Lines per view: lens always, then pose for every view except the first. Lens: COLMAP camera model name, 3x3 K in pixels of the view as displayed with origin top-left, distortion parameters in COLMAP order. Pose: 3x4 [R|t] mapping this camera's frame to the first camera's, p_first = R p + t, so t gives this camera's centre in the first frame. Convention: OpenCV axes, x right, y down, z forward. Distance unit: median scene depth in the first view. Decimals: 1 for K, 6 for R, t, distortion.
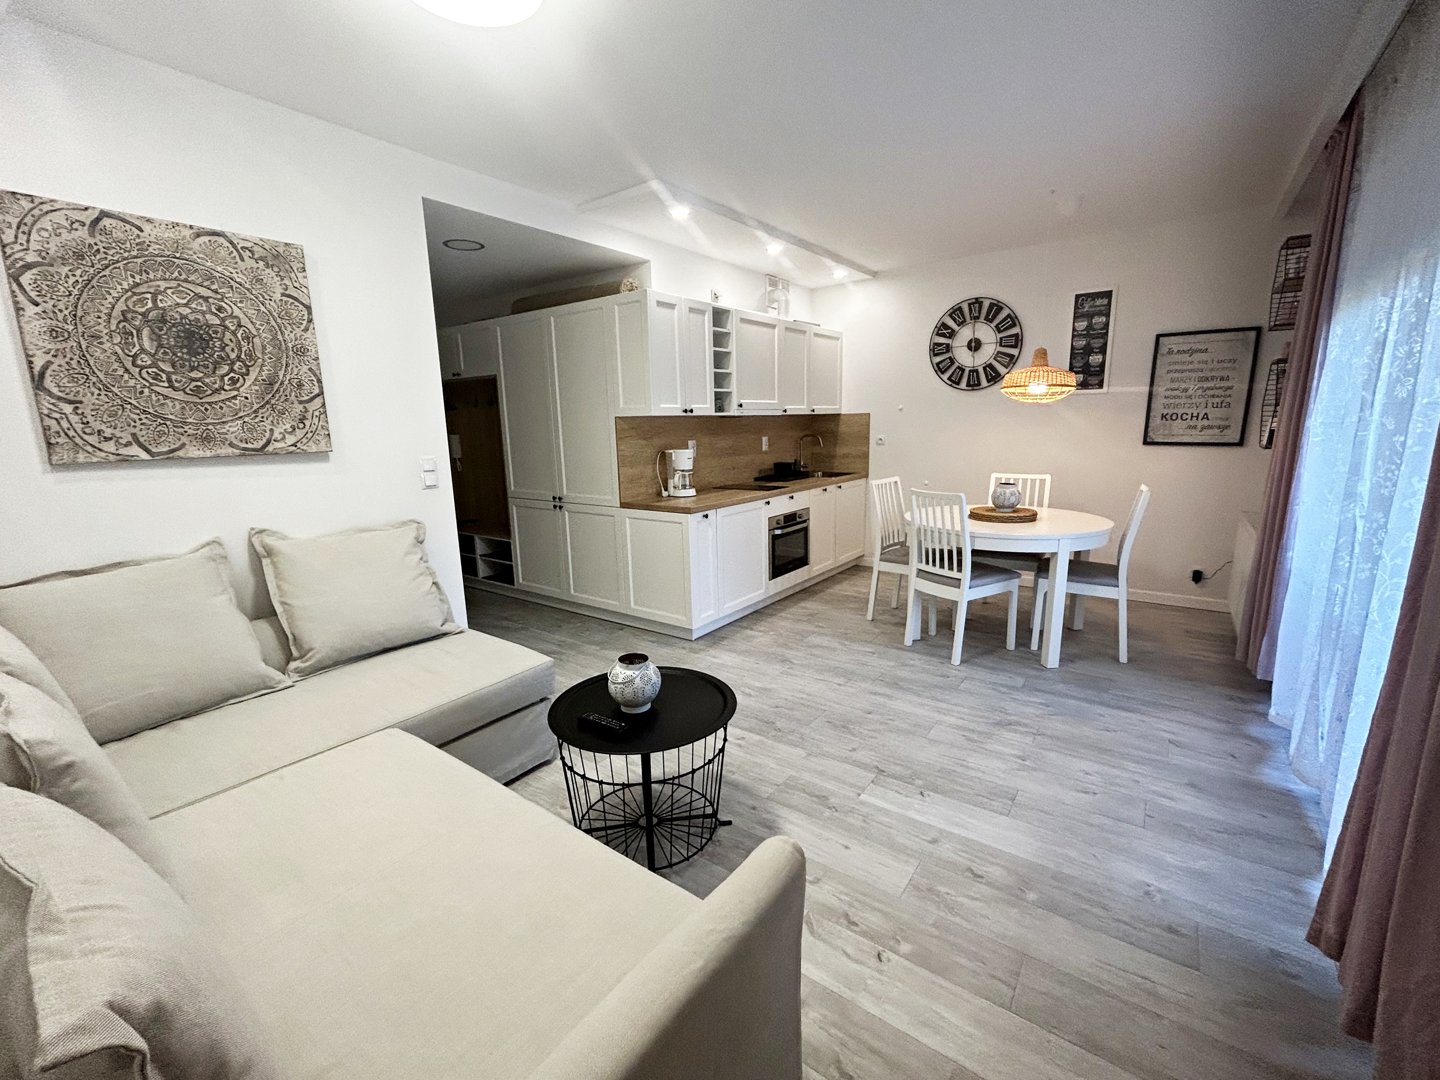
lens RADIAL K [[604.8, 0, 720.0], [0, 604.8, 540.0], [0, 0, 1]] dist [-0.000410, -0.000396]
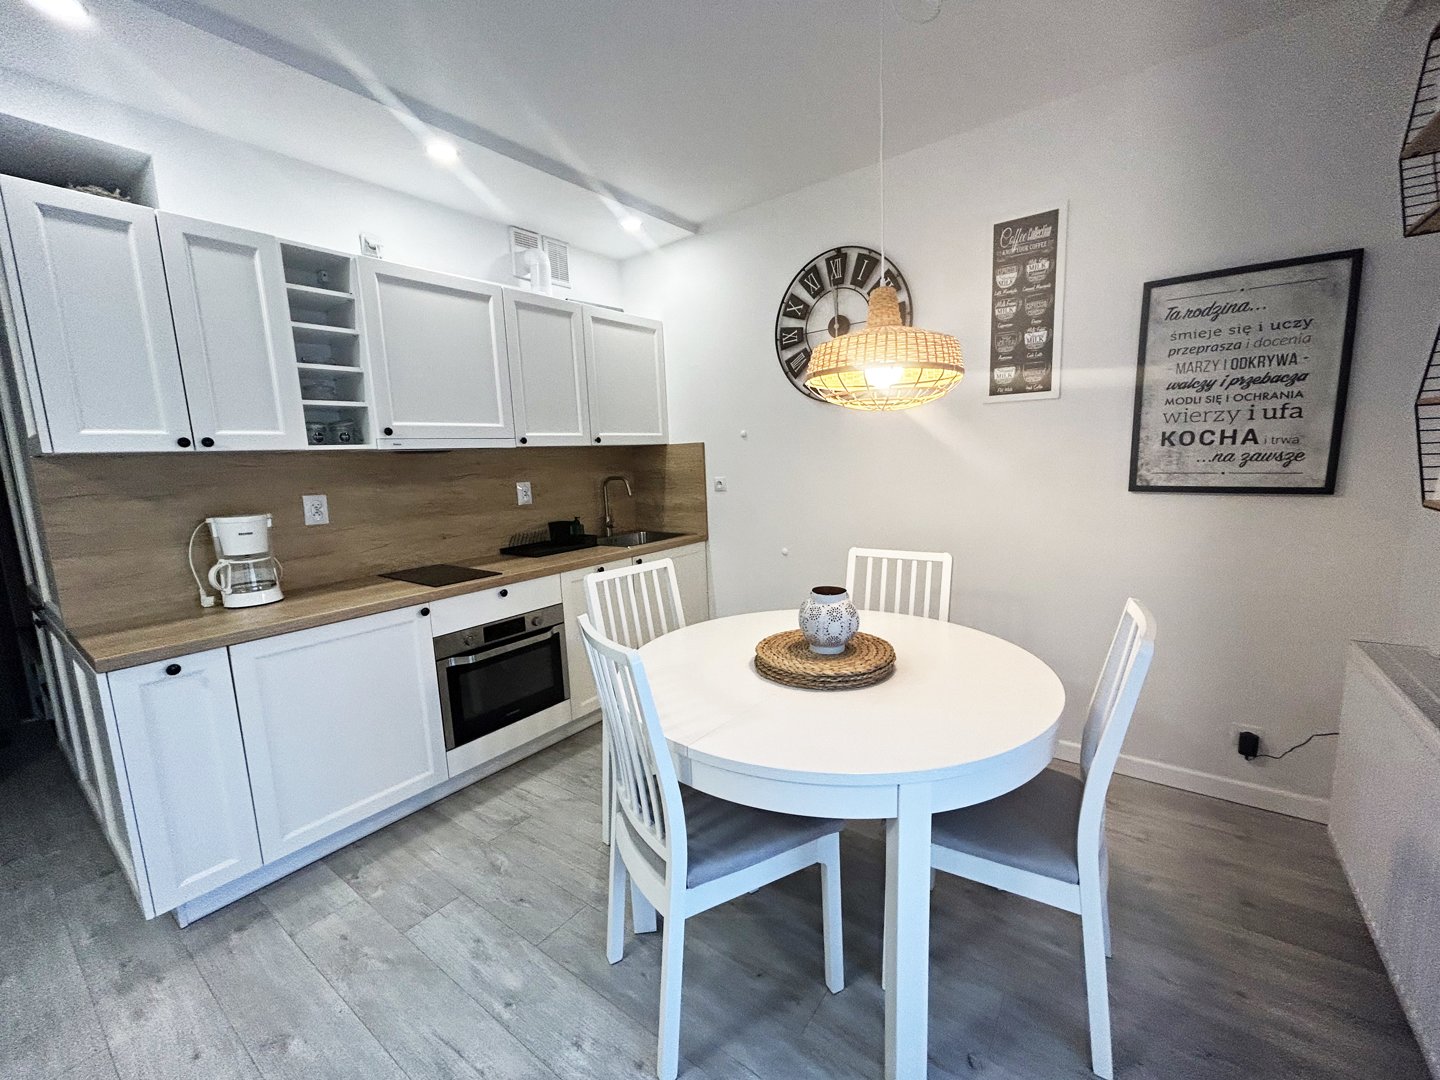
lens RADIAL K [[583.3, 0, 720.0], [0, 583.3, 540.0], [0, 0, 1]] dist [-0.000897, -0.000251]
pose [[0.999848, -0.015365, -0.008253, 0.336930], [0.014934, 0.998640, -0.049961, -0.093145], [0.009009, 0.049830, 0.998717, 0.477794]]
